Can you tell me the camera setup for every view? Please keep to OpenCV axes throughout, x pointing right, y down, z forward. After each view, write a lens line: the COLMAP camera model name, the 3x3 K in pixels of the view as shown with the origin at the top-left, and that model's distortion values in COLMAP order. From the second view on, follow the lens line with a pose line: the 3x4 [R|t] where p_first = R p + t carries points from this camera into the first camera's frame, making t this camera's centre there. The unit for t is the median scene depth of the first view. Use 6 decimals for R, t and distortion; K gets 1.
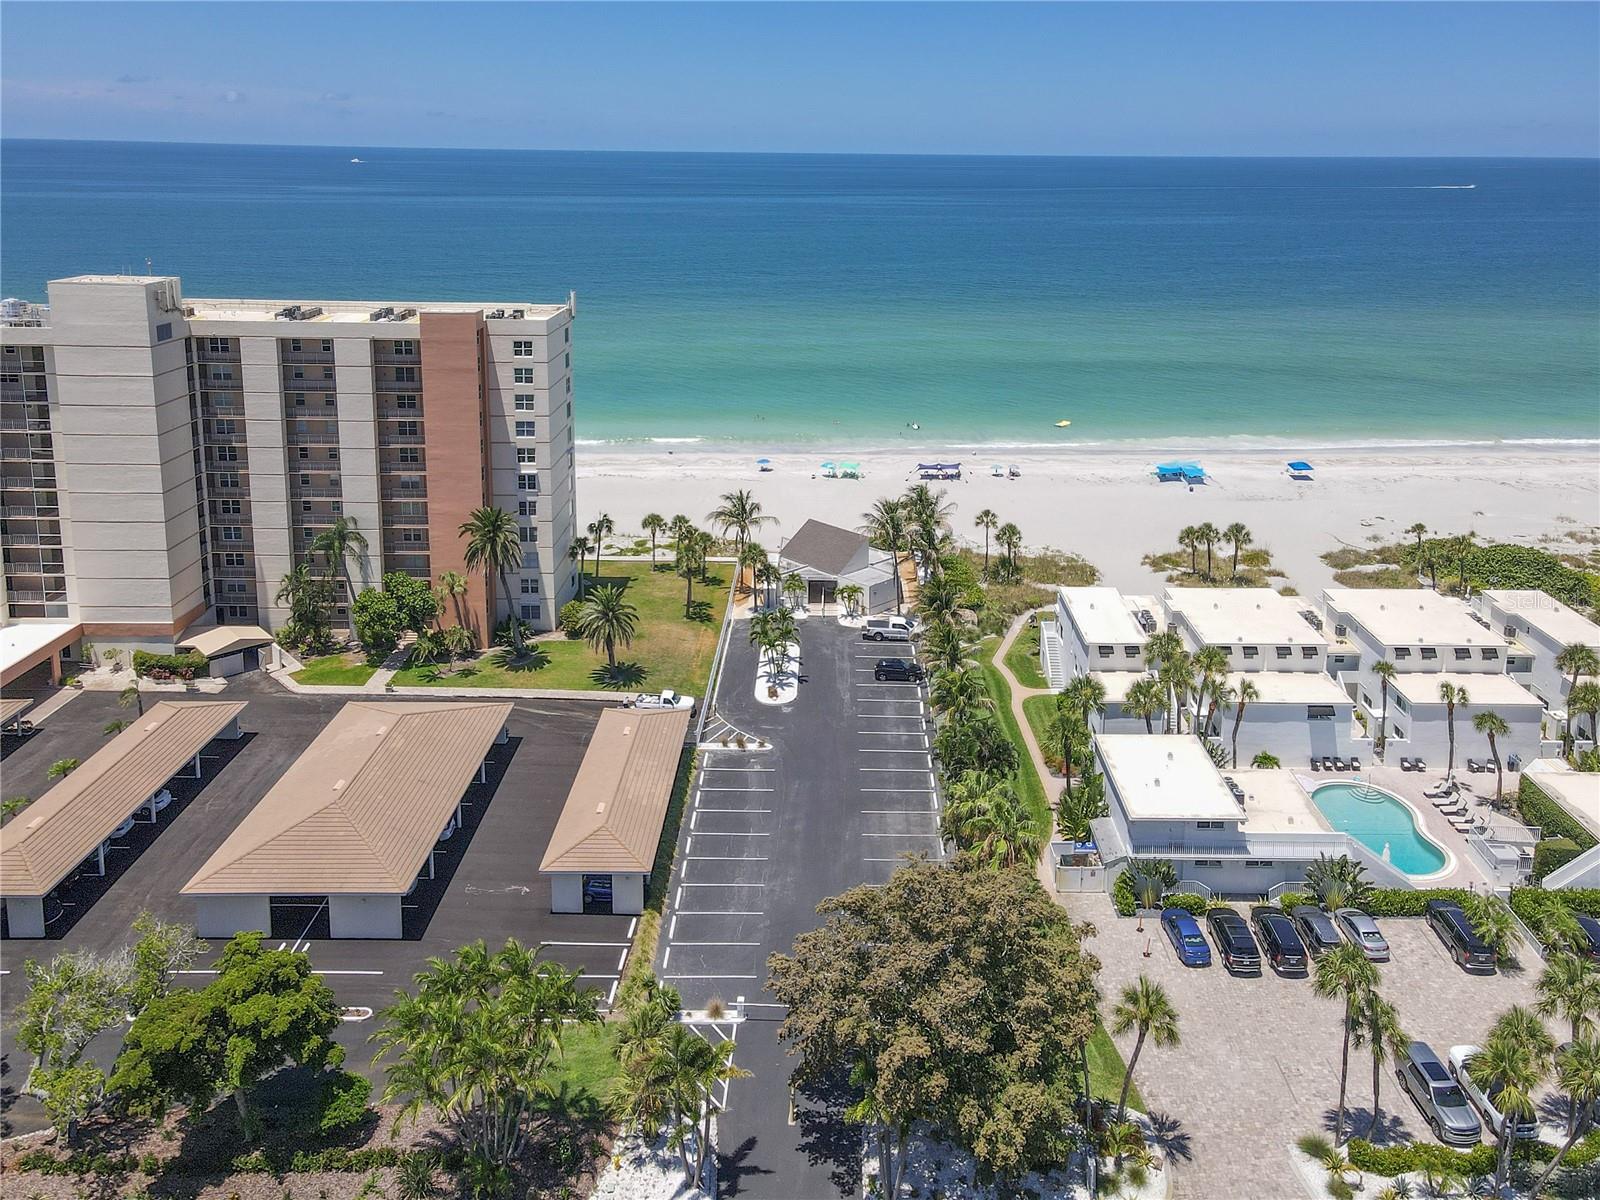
lens RADIAL K [[1701.7, 0, 800.0], [0, 1701.7, 600.0], [0, 0, 1]] dist [0.003151, 0.009098]
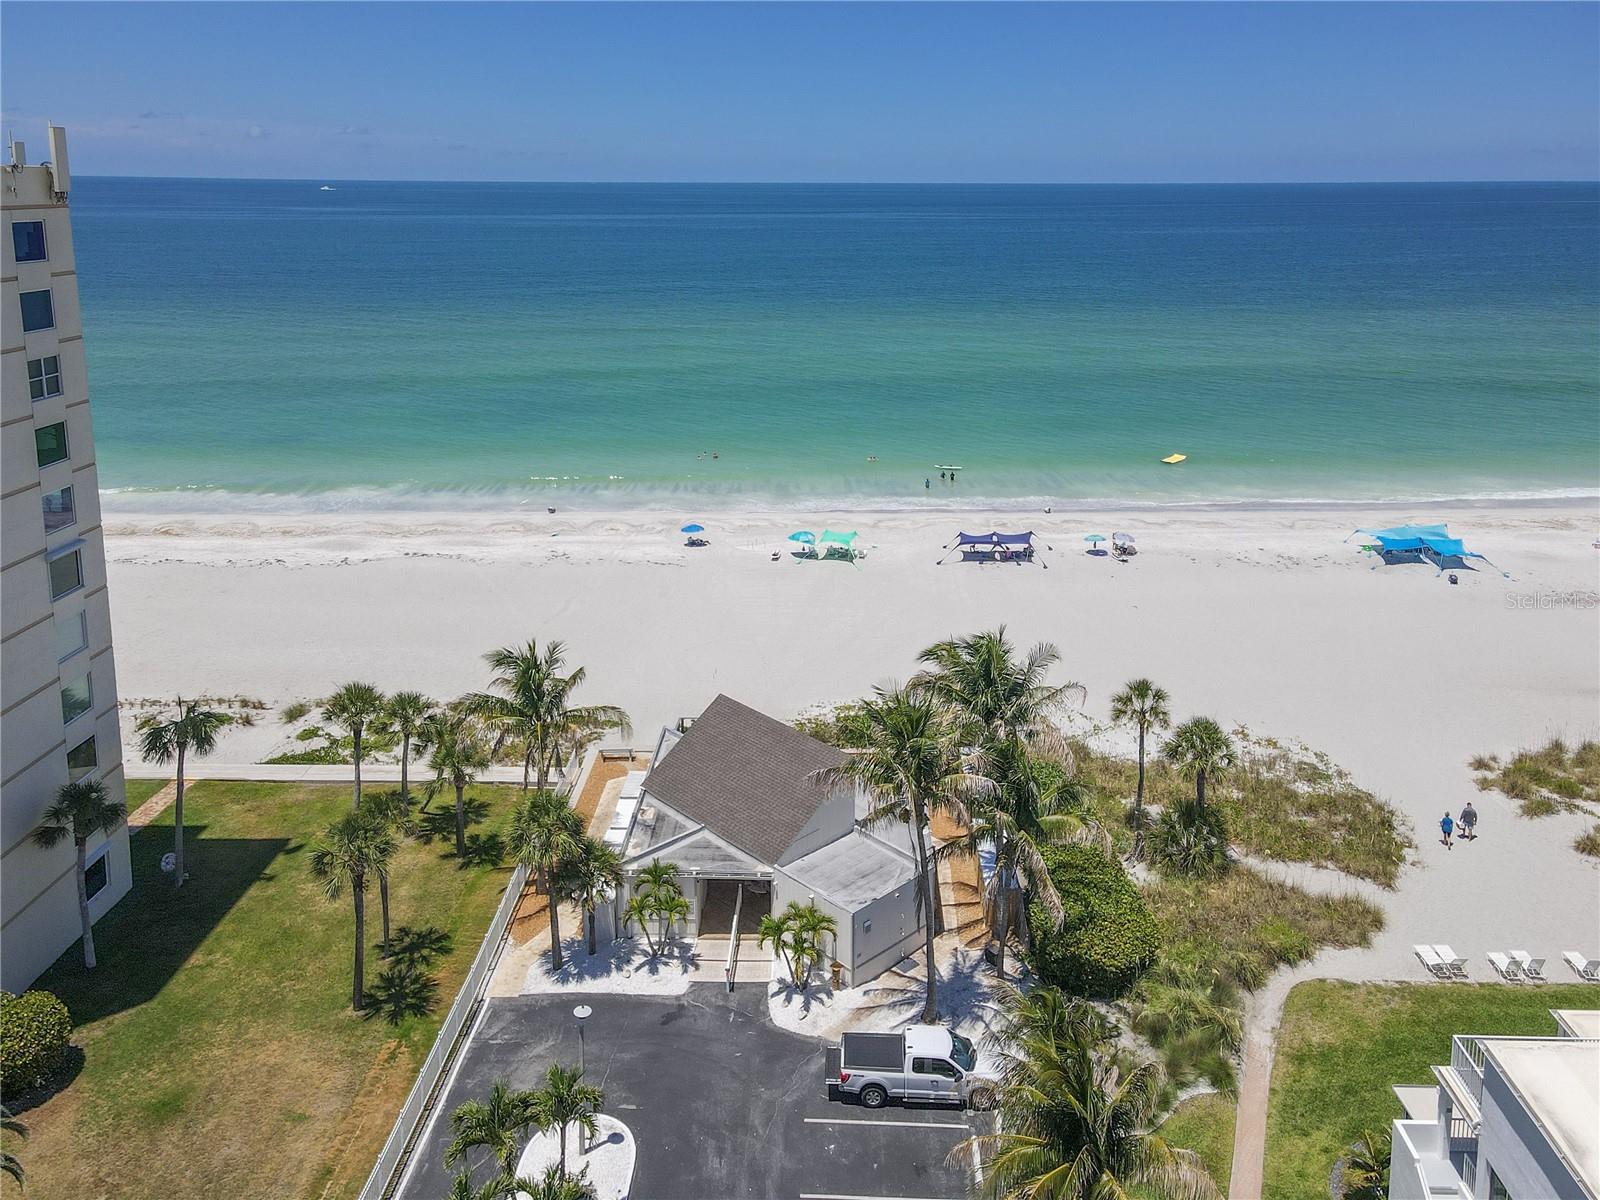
lens RADIAL K [[1701.7, 0, 800.0], [0, 1701.7, 600.0], [0, 0, 1]] dist [0.003151, 0.009098]
pose [[0.999909, -0.003752, -0.012930, 0.032850], [0.003528, 0.999844, -0.017318, -0.066784], [0.012993, 0.017271, 0.999766, 0.595076]]
